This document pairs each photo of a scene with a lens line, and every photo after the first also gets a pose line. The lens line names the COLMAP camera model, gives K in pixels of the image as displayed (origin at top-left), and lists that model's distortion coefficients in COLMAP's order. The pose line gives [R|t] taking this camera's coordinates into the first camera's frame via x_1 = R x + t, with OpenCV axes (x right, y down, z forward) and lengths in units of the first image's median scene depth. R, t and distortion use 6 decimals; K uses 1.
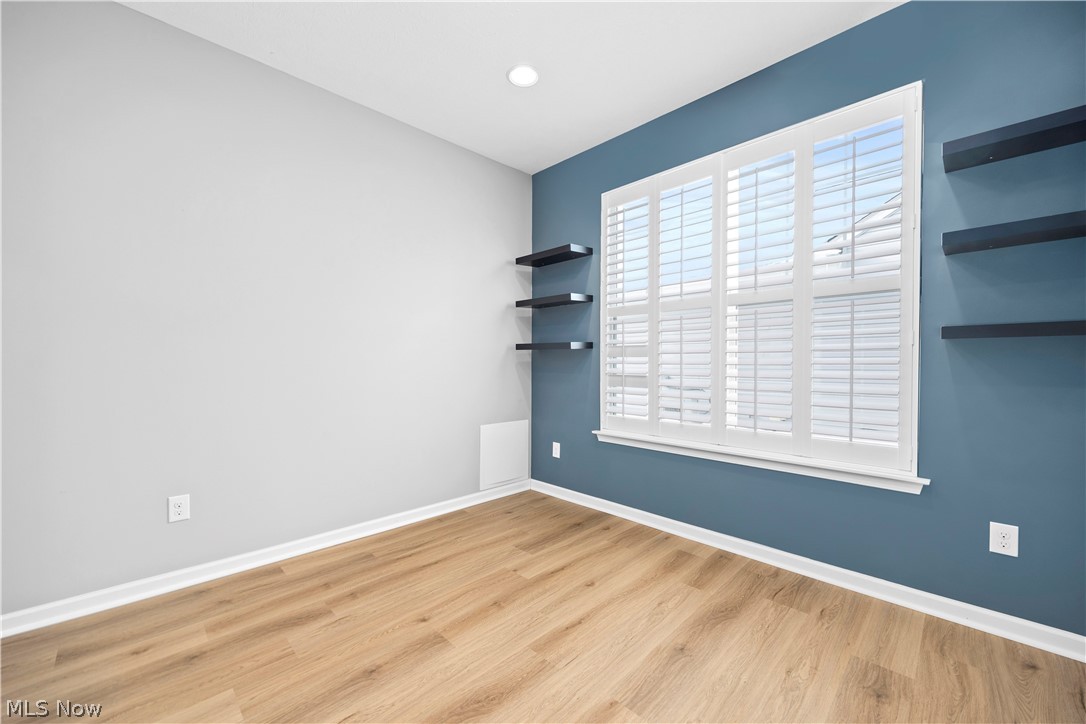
lens RADIAL K [[435.8, 0, 544.8], [0, 435.8, 363.4], [0, 0, 1]] dist [0.008388, -0.001957]
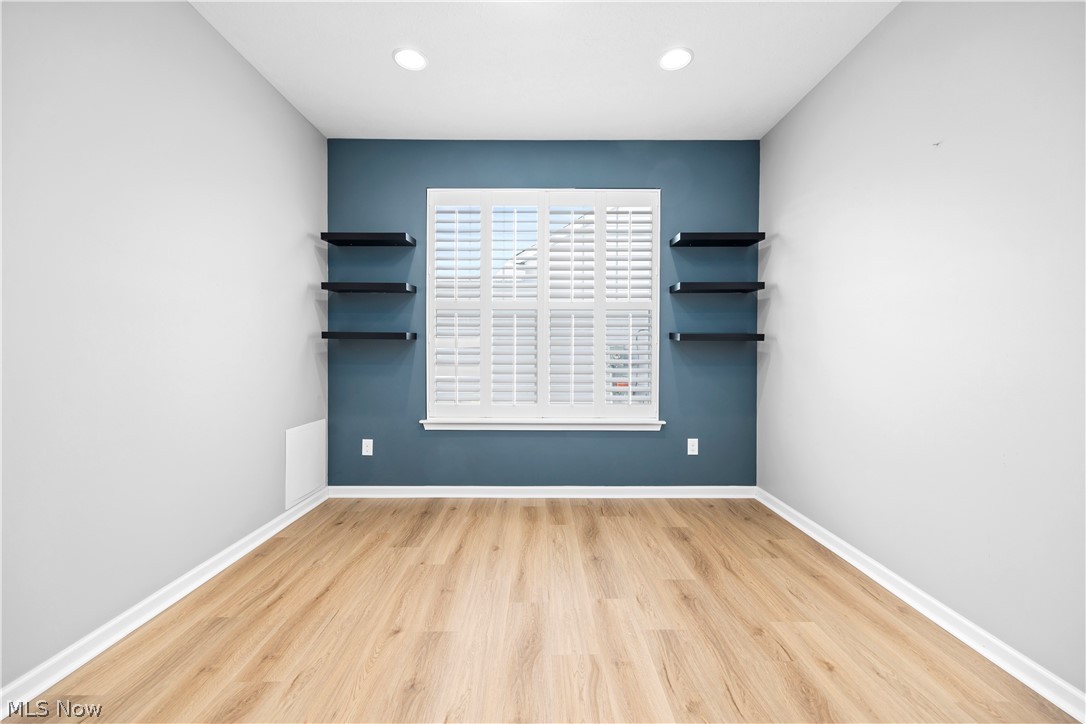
lens RADIAL K [[435.8, 0, 568.6], [0, 435.8, 354.3], [0, 0, 1]] dist [0.008388, -0.001957]
pose [[0.685145, -0.001725, 0.728405, -0.506813], [0.000508, 0.999998, 0.001891, -0.001819], [-0.728407, -0.000926, 0.685144, 0.072119]]
